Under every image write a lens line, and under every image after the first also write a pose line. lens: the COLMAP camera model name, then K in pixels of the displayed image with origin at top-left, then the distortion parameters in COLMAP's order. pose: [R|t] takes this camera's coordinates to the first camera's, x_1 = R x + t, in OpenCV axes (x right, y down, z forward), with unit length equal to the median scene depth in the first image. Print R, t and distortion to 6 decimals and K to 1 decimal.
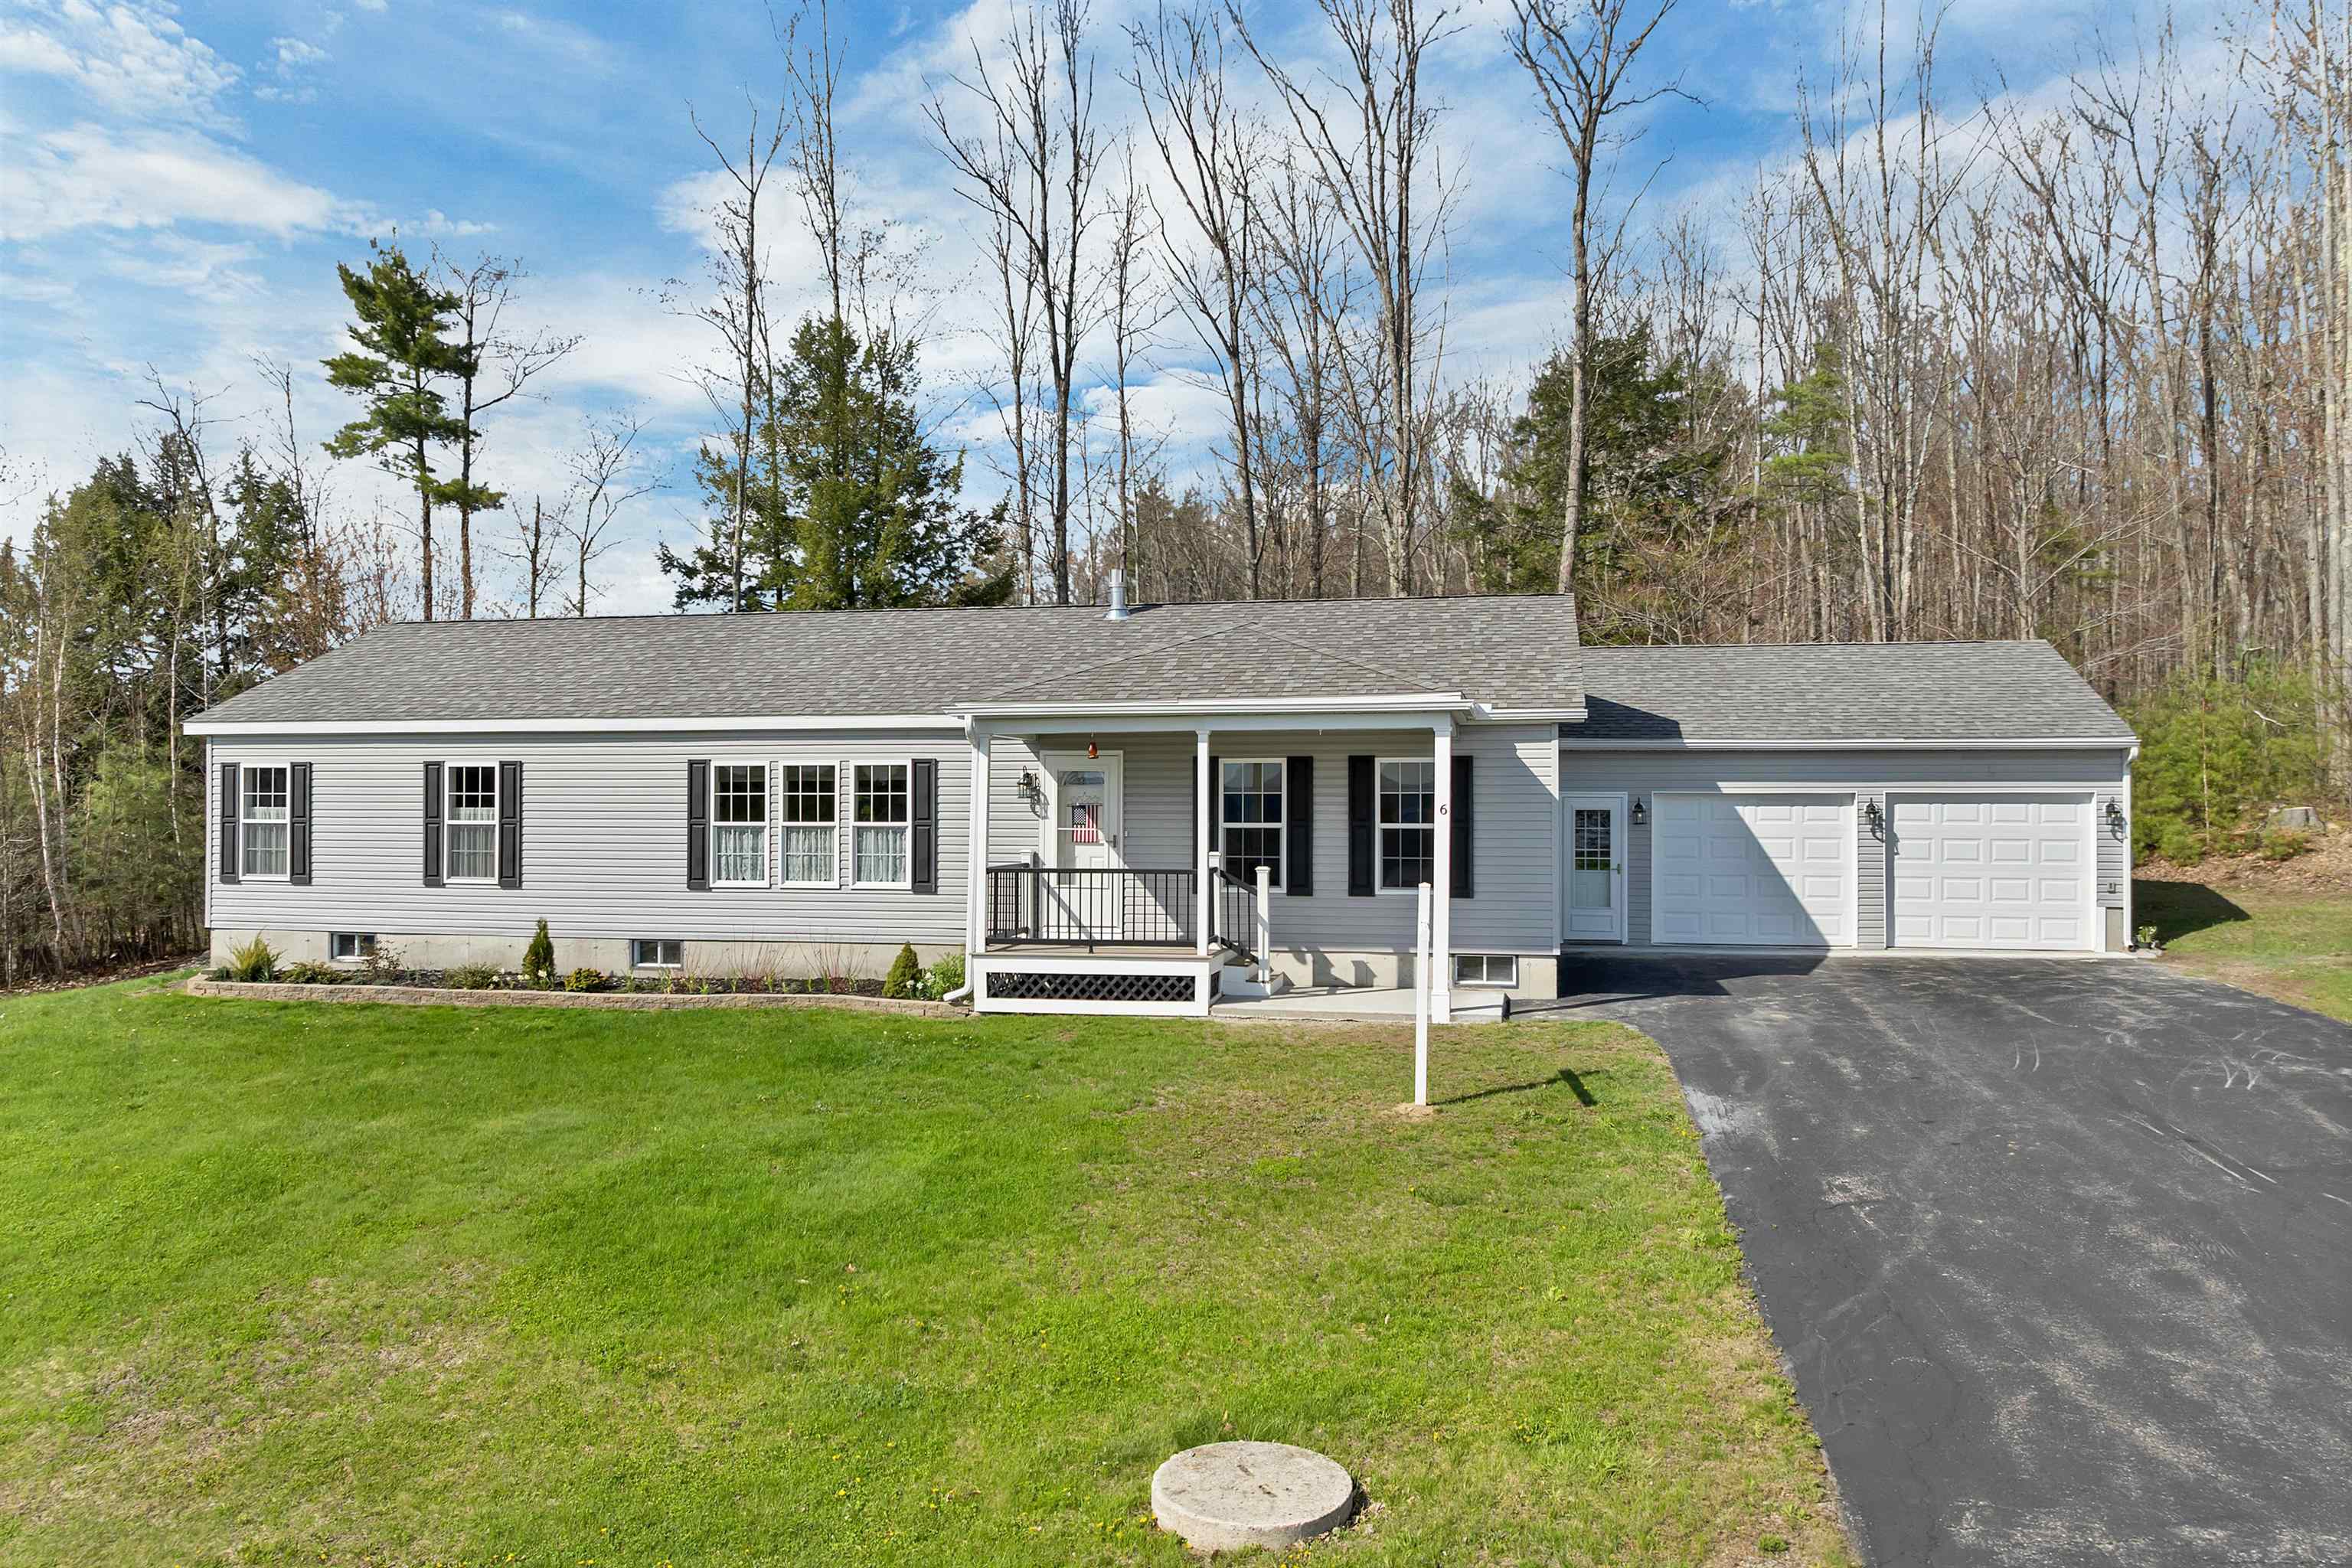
lens RADIAL K [[1691.3, 0, 1162.0], [0, 1691.3, 798.2], [0, 0, 1]] dist [-0.036403, -0.005356]
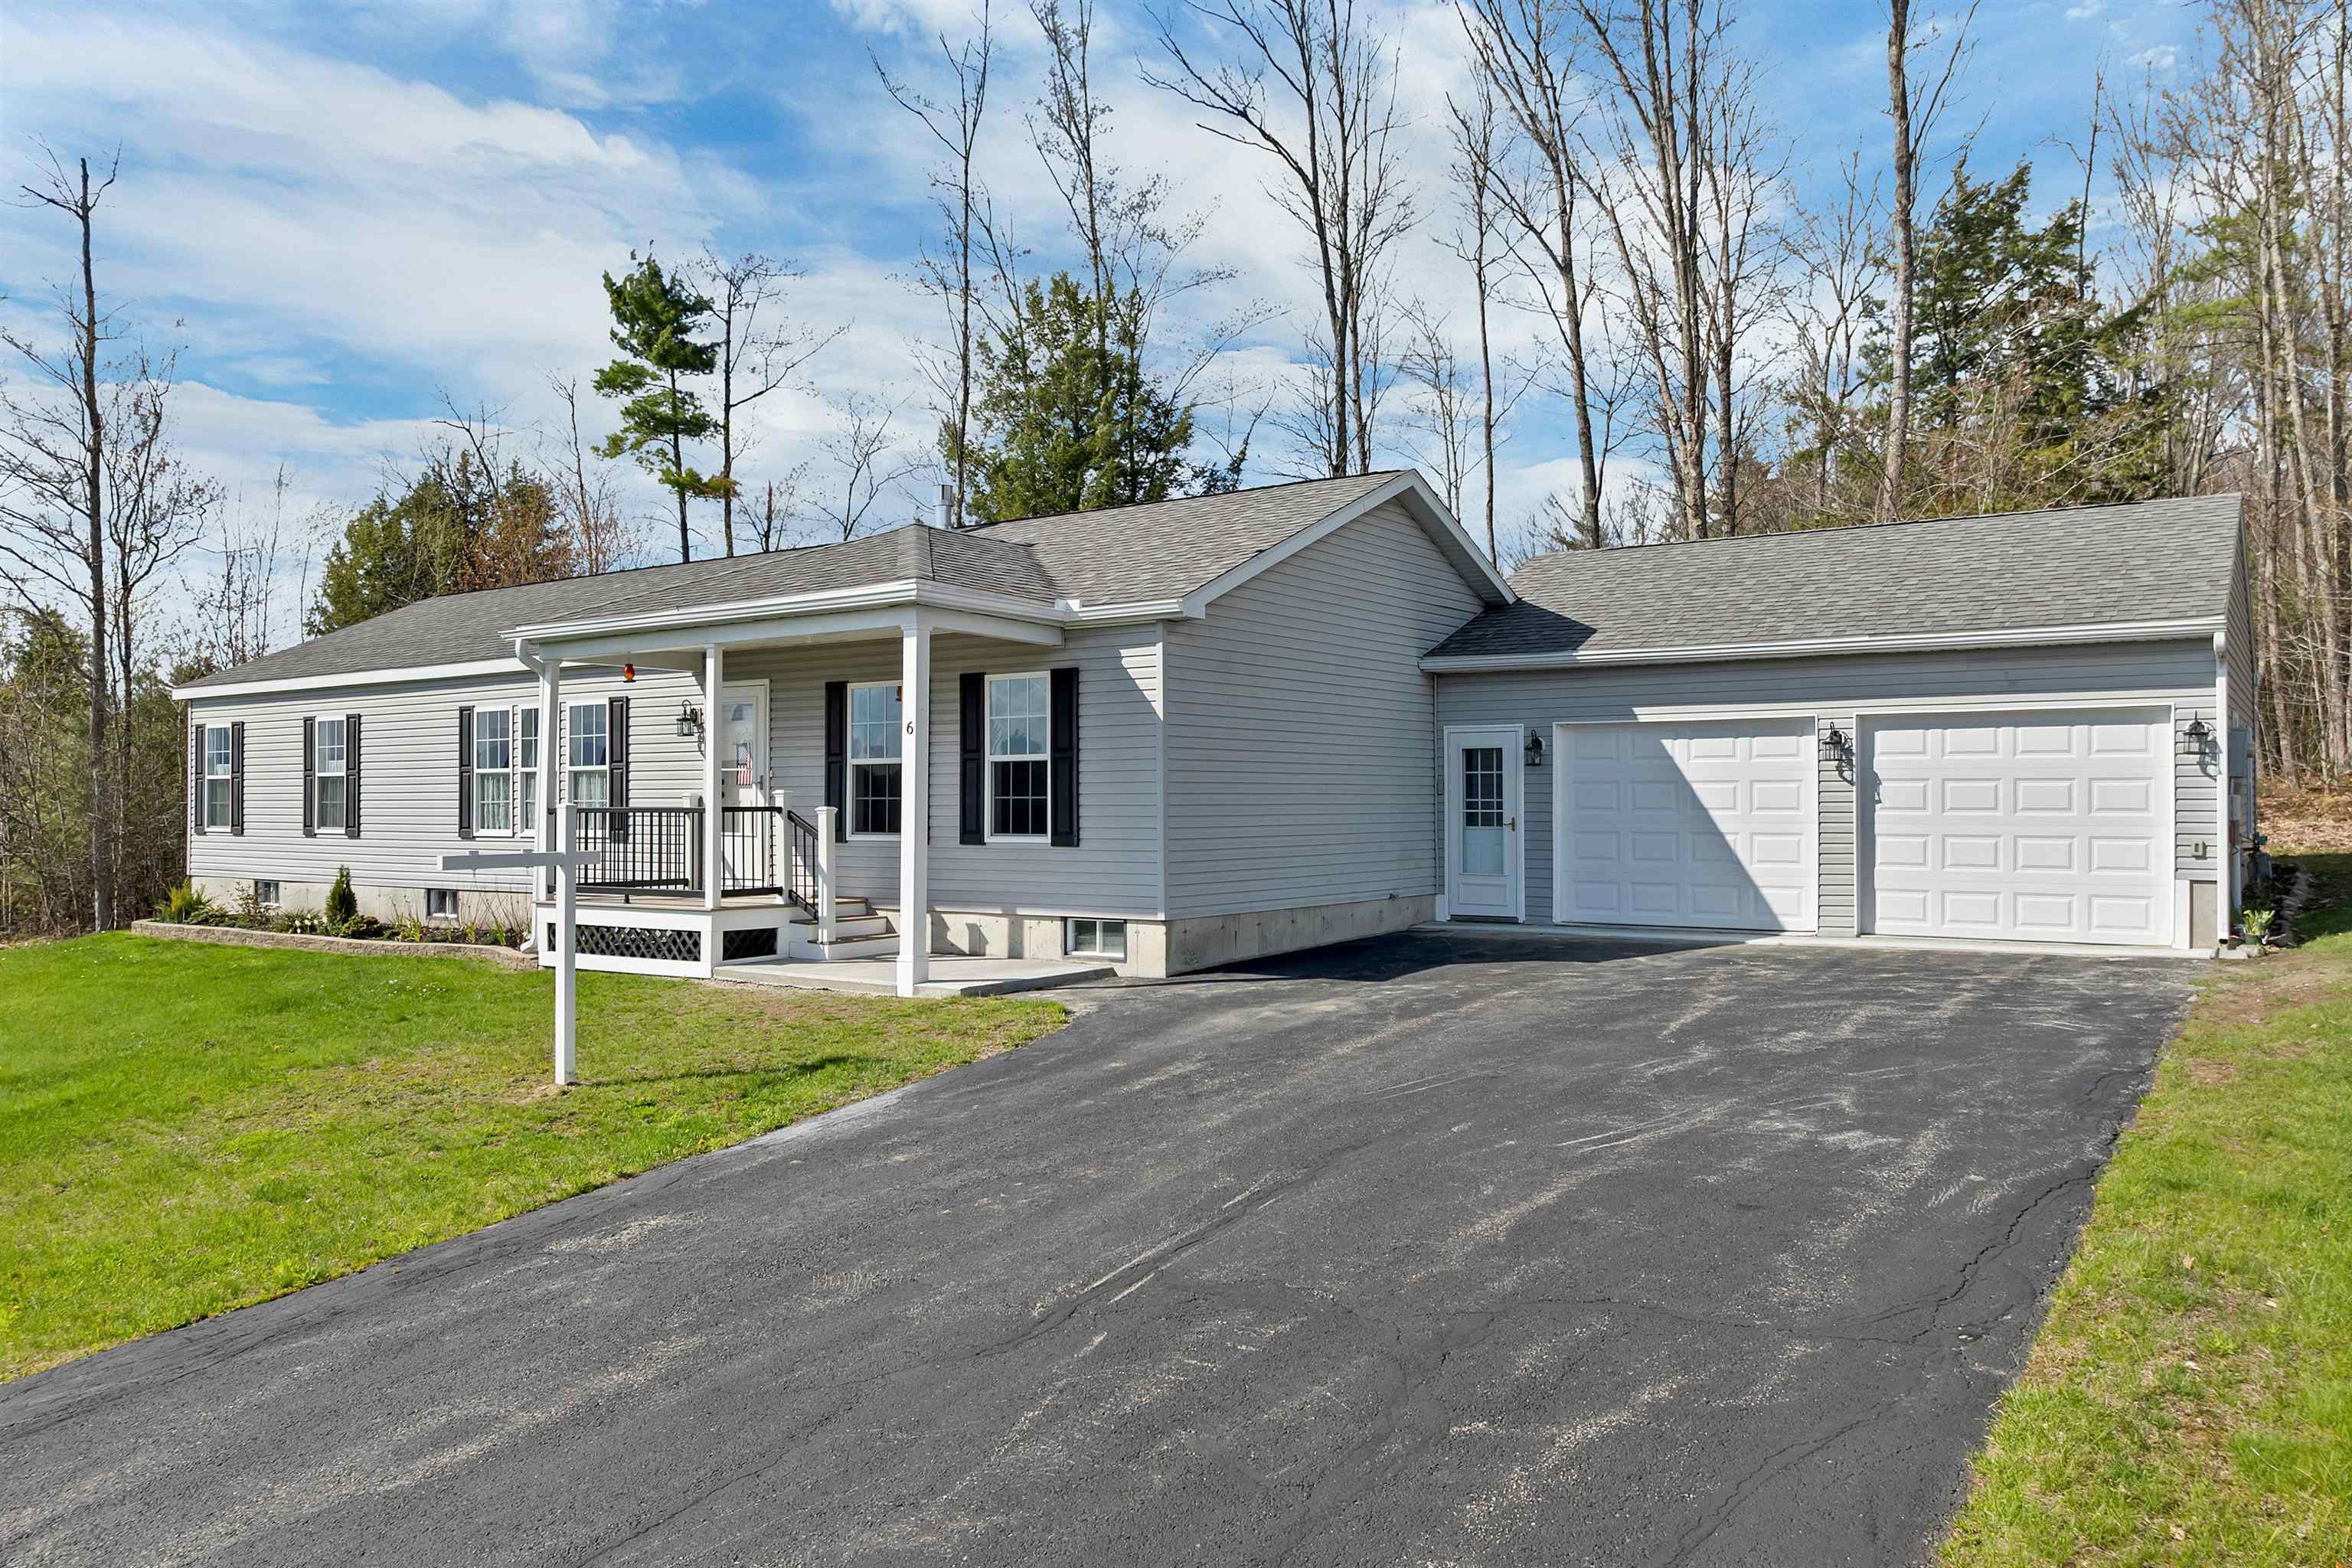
lens RADIAL K [[1691.3, 0, 1170.3], [0, 1691.3, 792.8], [0, 0, 1]] dist [-0.036403, -0.005356]
pose [[0.918987, -0.006762, -0.394230, 0.476523], [0.005573, 0.999976, -0.004161, 0.033079], [0.394249, 0.001627, 0.919002, 0.255843]]
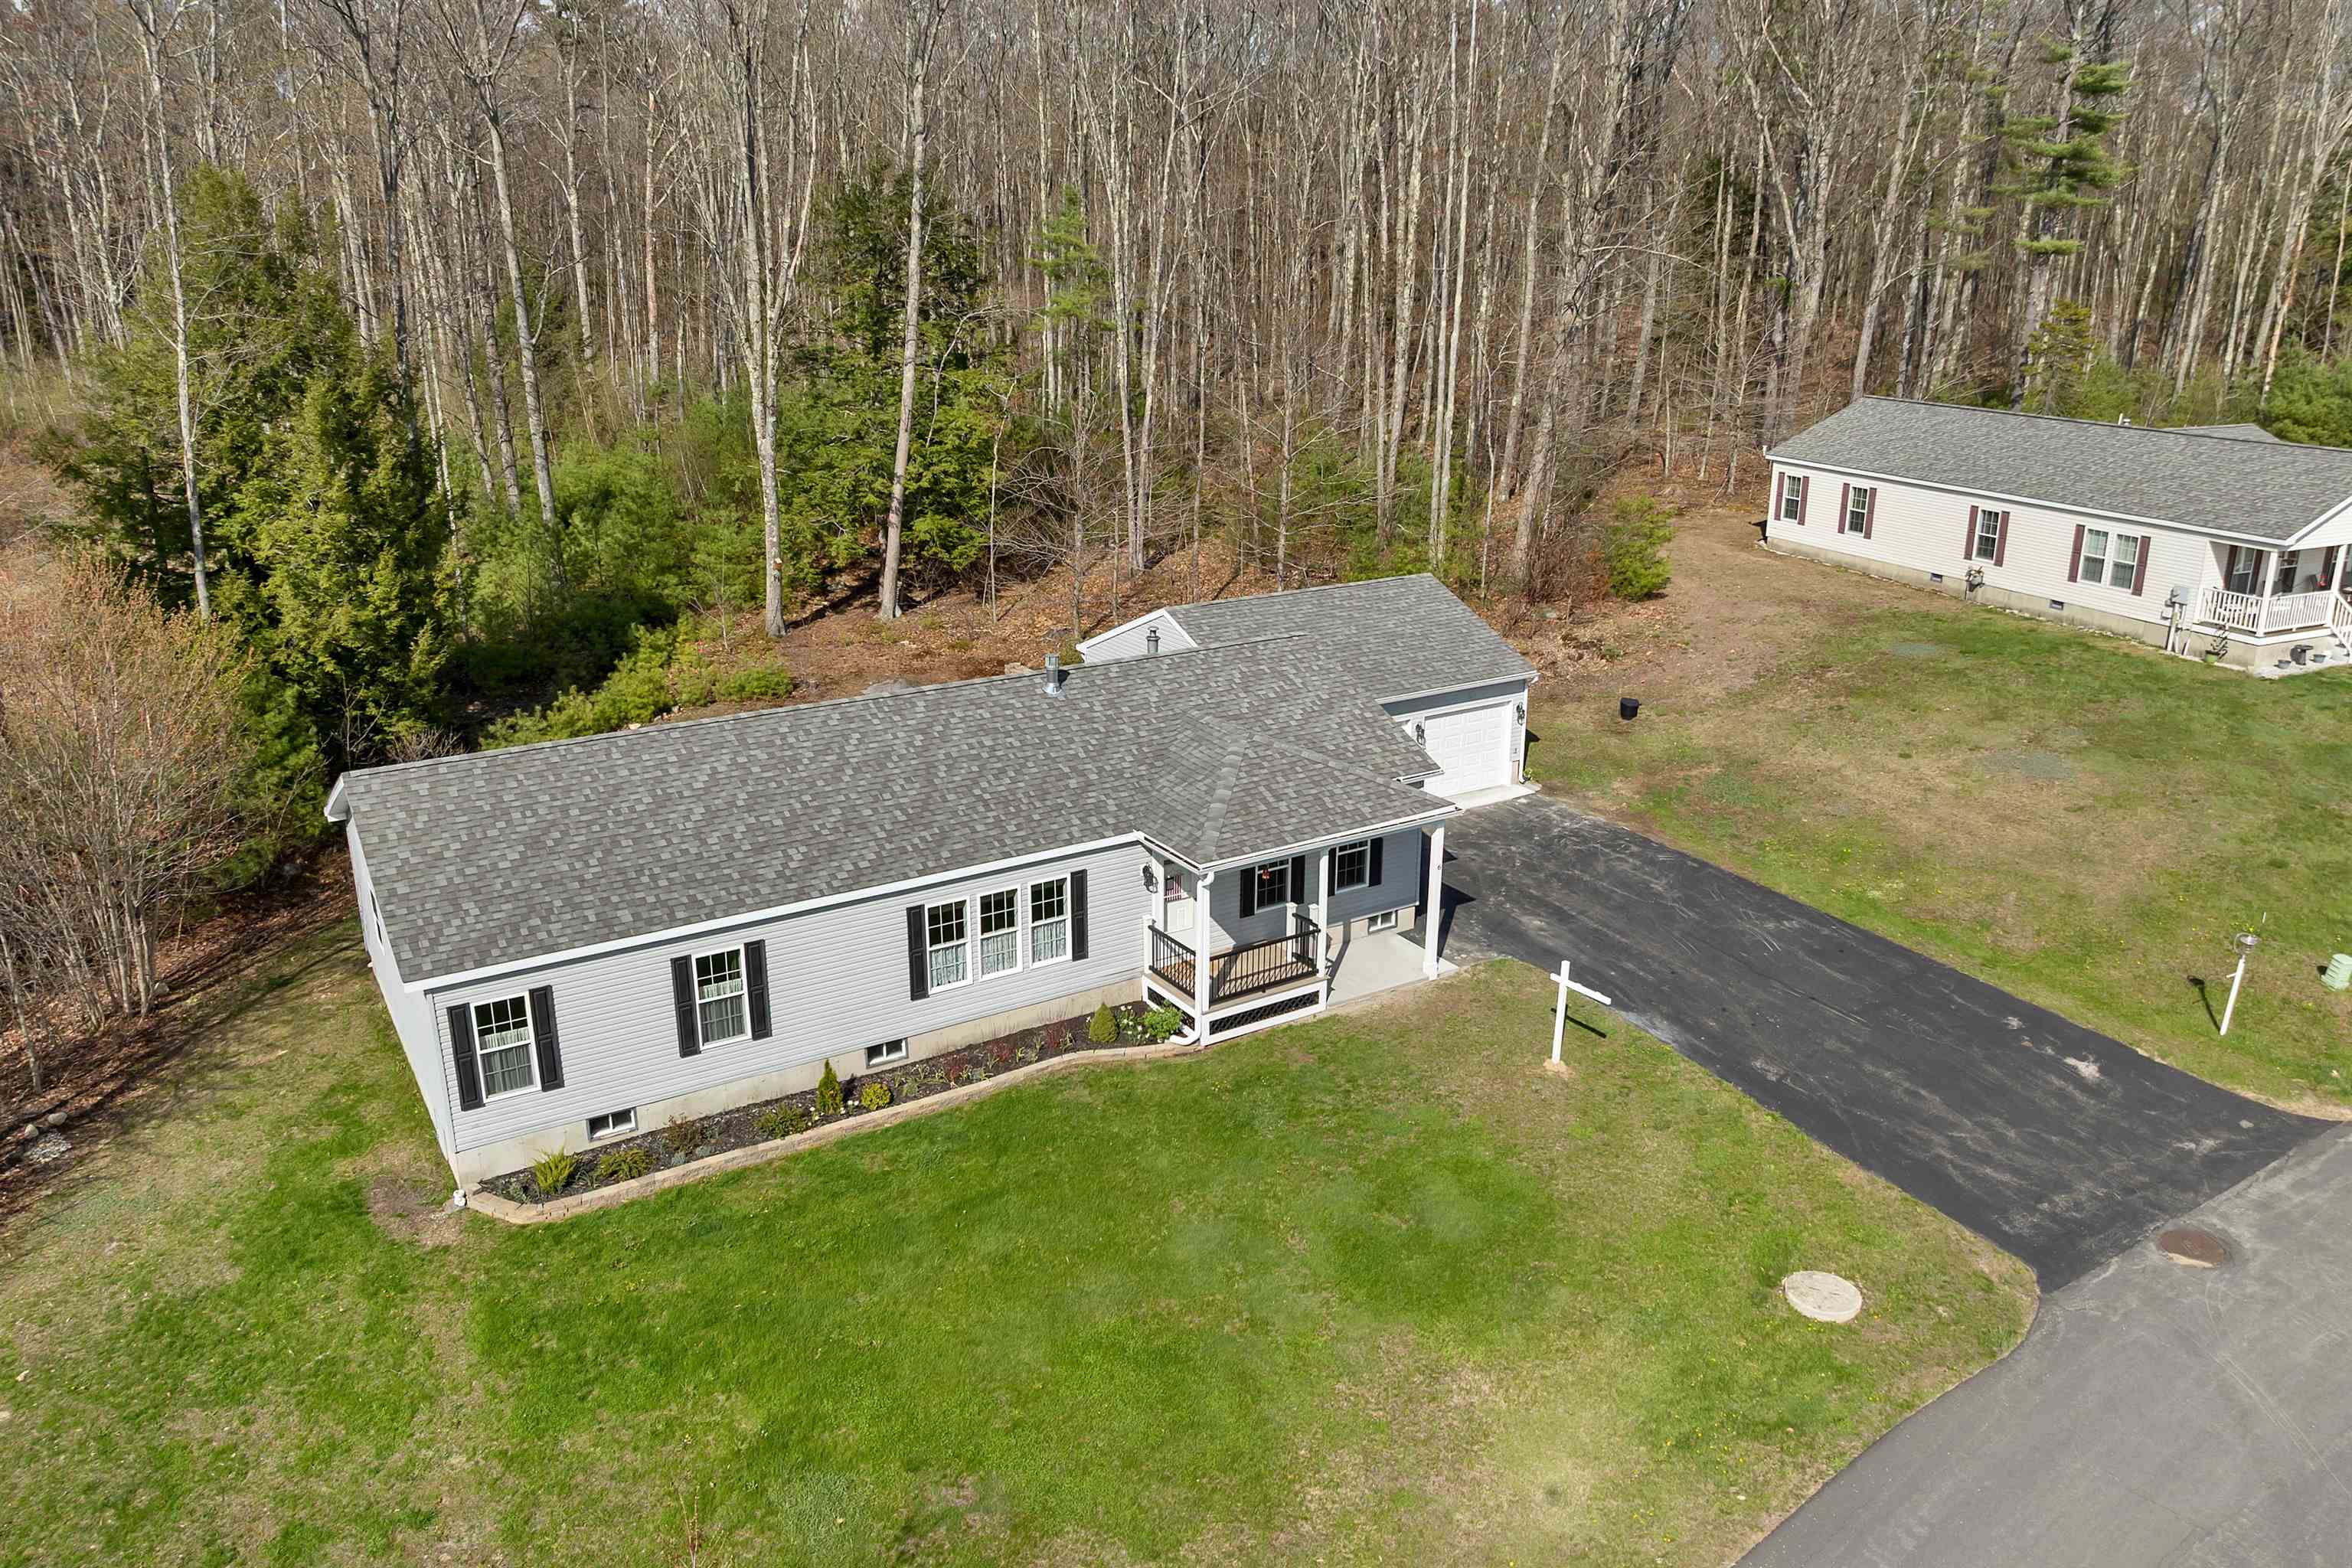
lens RADIAL K [[1691.3, 0, 1167.5], [0, 1691.3, 793.1], [0, 0, 1]] dist [-0.036403, -0.005356]
pose [[0.724629, -0.219252, 0.653332, -0.927982], [0.002379, 0.948830, 0.315779, -0.493315], [-0.689135, -0.227268, 0.688071, 0.011553]]
